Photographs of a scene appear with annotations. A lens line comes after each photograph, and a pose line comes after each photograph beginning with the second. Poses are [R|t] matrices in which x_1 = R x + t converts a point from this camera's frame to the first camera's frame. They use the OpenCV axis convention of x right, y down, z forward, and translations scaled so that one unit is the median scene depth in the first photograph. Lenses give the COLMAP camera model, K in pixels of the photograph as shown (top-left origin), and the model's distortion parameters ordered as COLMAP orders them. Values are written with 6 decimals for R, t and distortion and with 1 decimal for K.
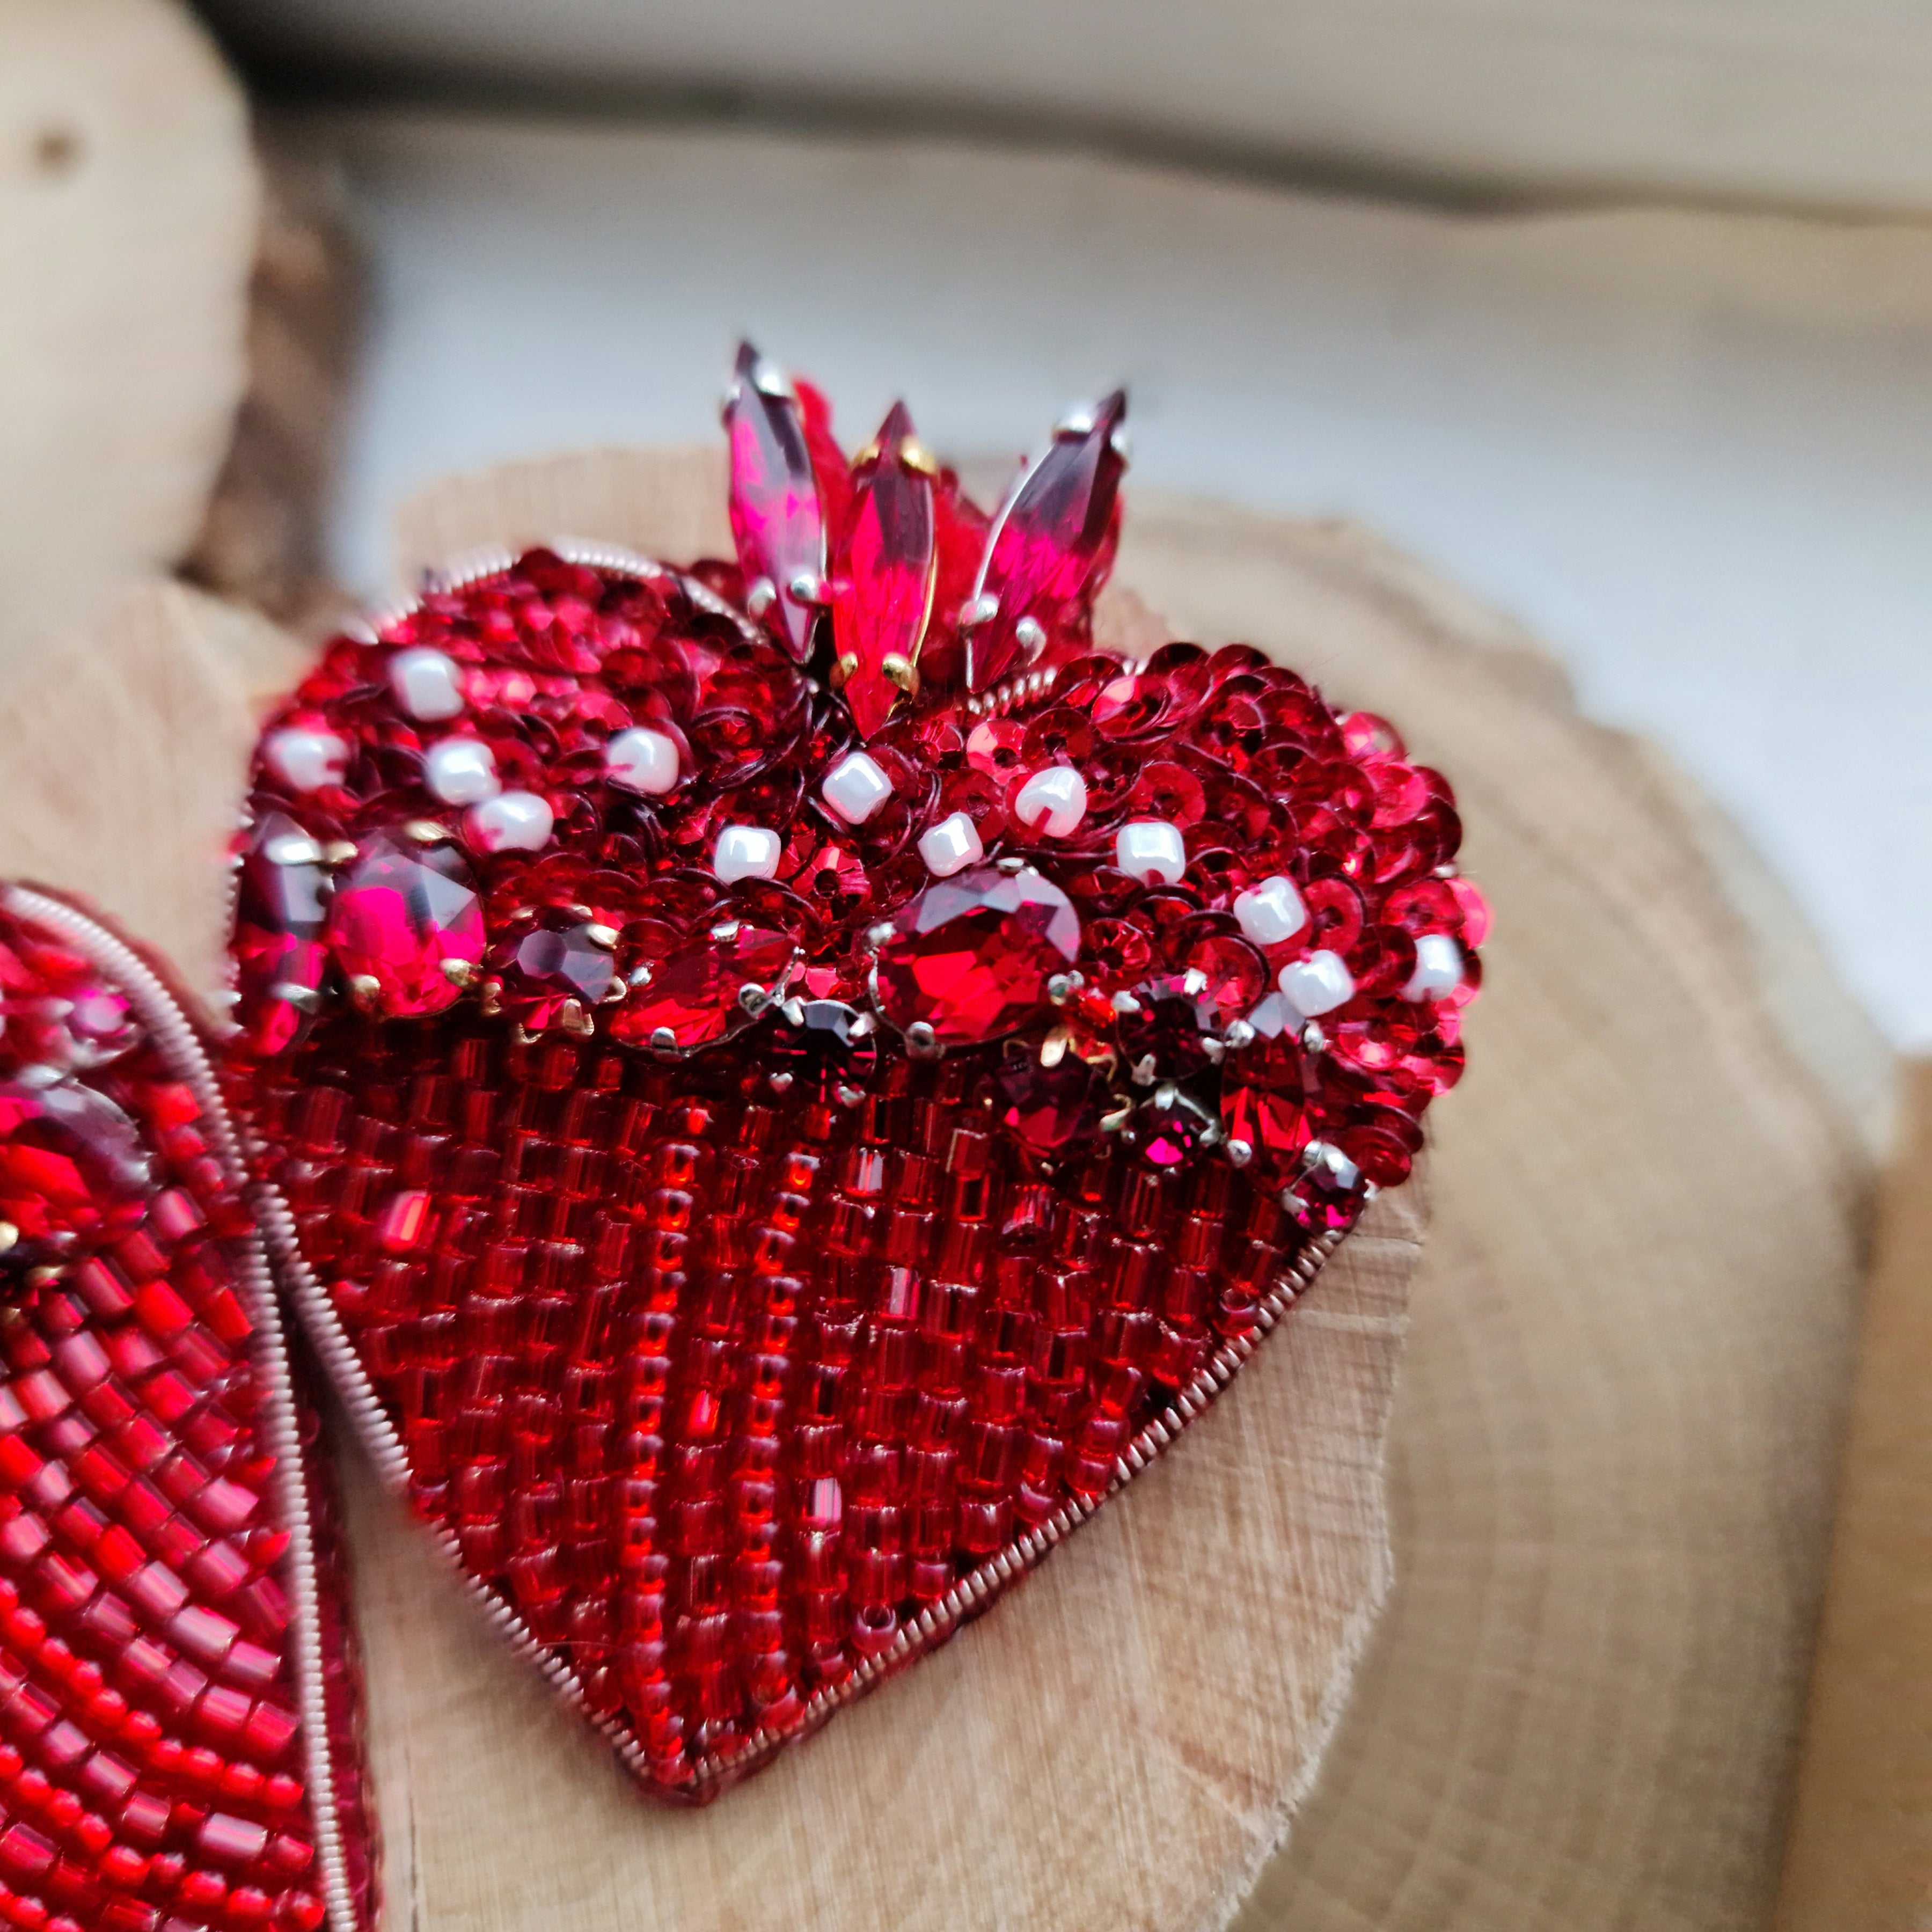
lens RADIAL K [[2222.8, 0, 966.0], [0, 2222.8, 966.0], [0, 0, 1]] dist [-0.171690, 0.206778]
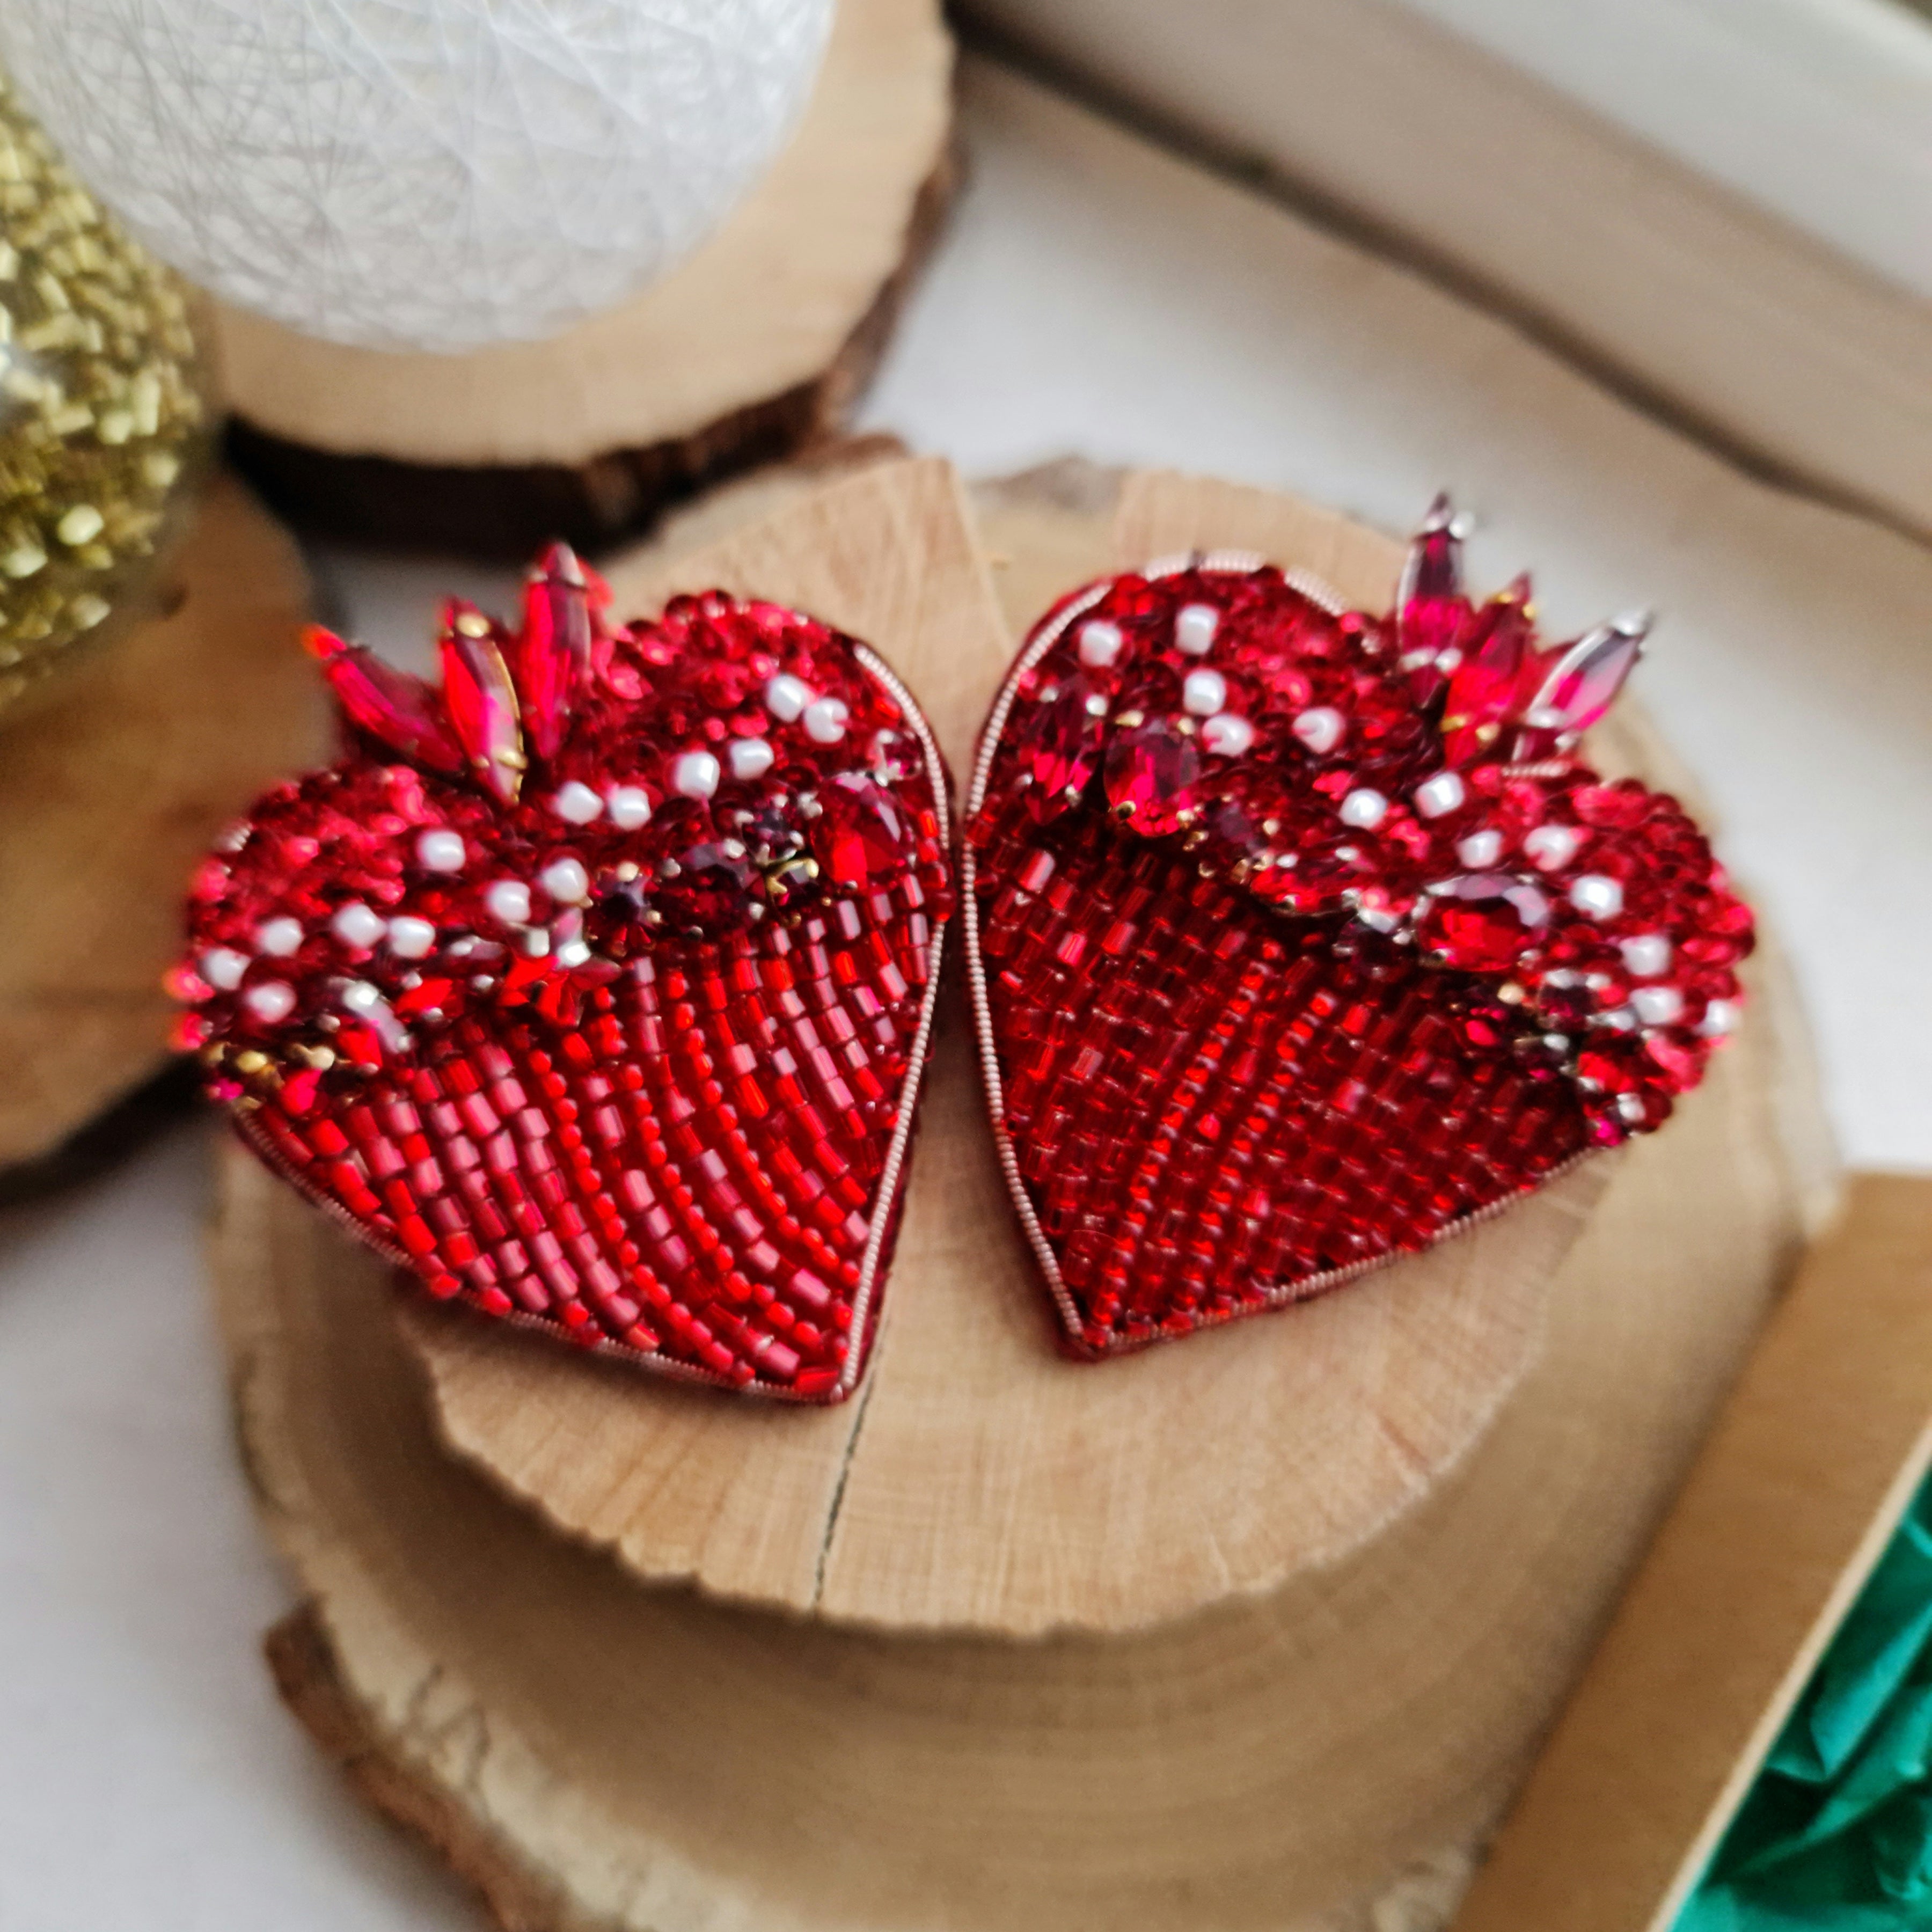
lens RADIAL K [[2222.8, 0, 966.0], [0, 2222.8, 966.0], [0, 0, 1]] dist [-0.171690, 0.206778]
pose [[0.933664, 0.337321, 0.120356, -0.516680], [-0.344450, 0.937785, 0.043756, 0.084145], [-0.098109, -0.082310, 0.991766, -0.570858]]
